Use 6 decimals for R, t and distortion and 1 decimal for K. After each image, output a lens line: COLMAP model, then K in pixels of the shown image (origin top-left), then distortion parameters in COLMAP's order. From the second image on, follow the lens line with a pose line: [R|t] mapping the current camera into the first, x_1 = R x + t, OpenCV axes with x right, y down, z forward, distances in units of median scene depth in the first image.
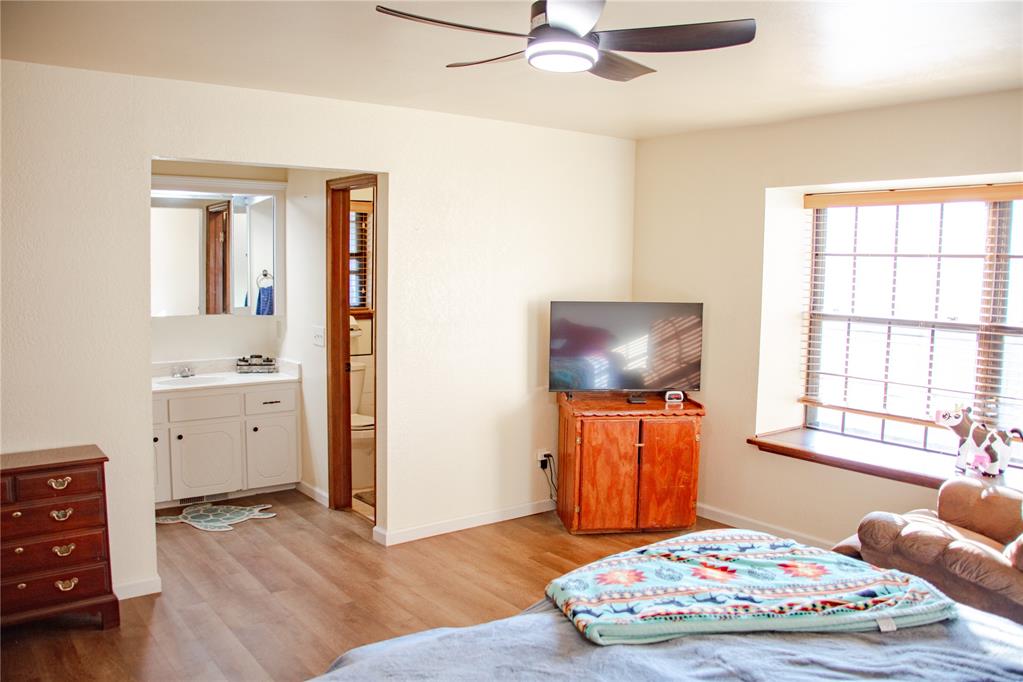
lens RADIAL K [[842.7, 0, 511.5], [0, 842.7, 341.0], [0, 0, 1]] dist [-0.178146, 0.149723]
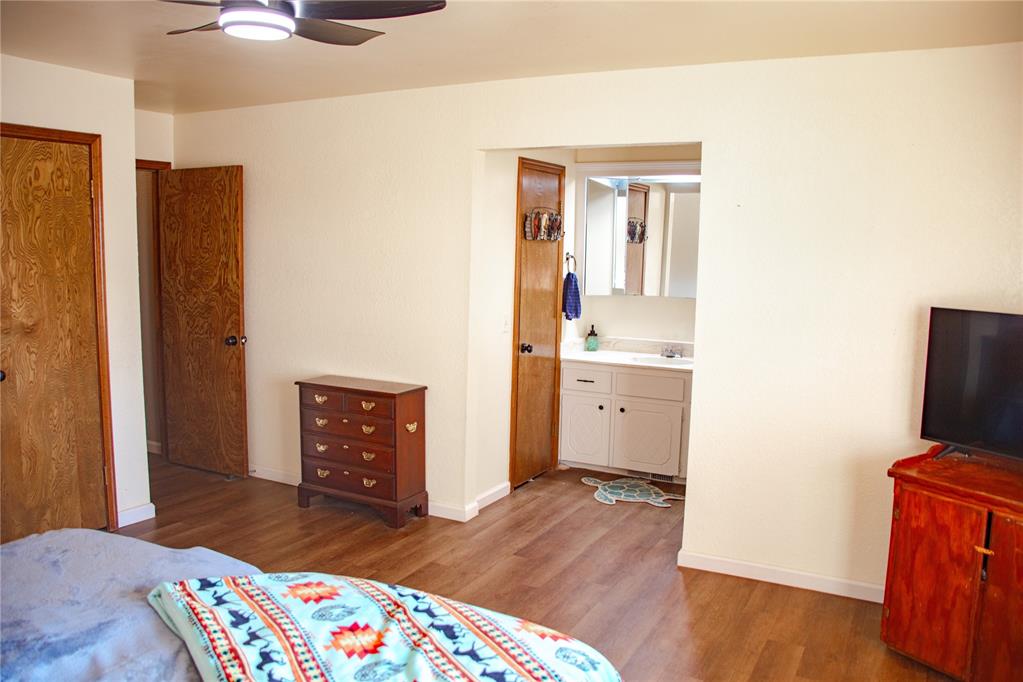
lens RADIAL K [[842.7, 0, 511.5], [0, 842.7, 341.0], [0, 0, 1]] dist [-0.178146, 0.149723]
pose [[0.393012, 0.102833, -0.913765, 0.537061], [-0.097714, 0.992771, 0.069697, -0.033836], [0.914327, 0.061896, 0.400219, 0.446748]]
